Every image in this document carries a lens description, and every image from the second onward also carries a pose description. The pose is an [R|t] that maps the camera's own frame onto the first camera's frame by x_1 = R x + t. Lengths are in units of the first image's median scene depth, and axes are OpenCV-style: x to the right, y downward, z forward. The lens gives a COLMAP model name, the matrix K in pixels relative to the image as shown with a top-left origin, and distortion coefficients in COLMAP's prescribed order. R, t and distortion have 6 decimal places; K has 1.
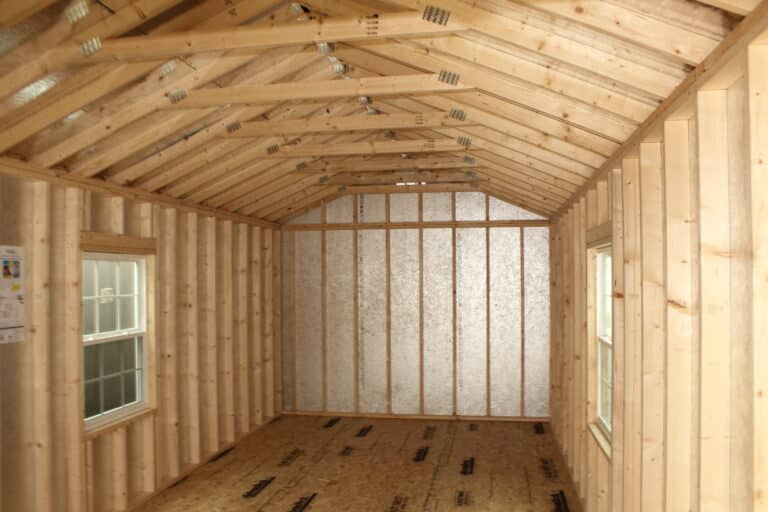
lens RADIAL K [[654.1, 0, 381.8], [0, 654.1, 271.0], [0, 0, 1]] dist [-0.157847, 0.165631]
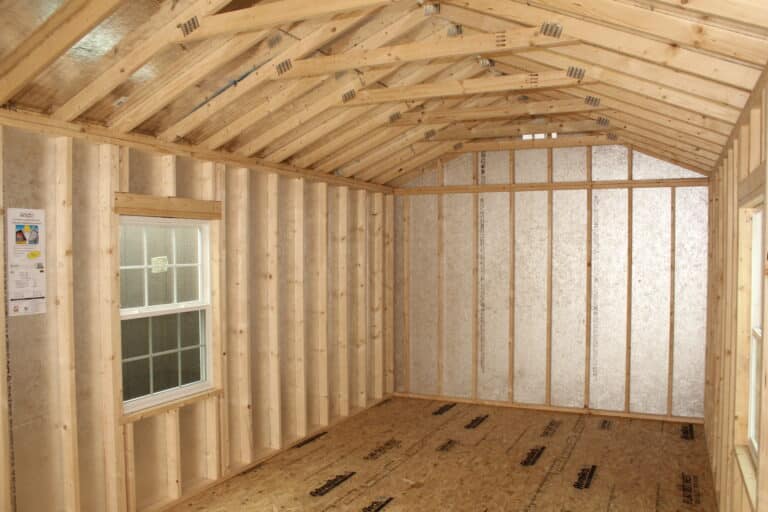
lens RADIAL K [[654.1, 0, 381.8], [0, 654.1, 271.0], [0, 0, 1]] dist [-0.157847, 0.165631]
pose [[0.966573, 0.014014, -0.256007, 0.084375], [-0.002577, 0.998986, 0.044957, 0.004437], [0.256377, -0.042794, 0.965629, 0.153485]]
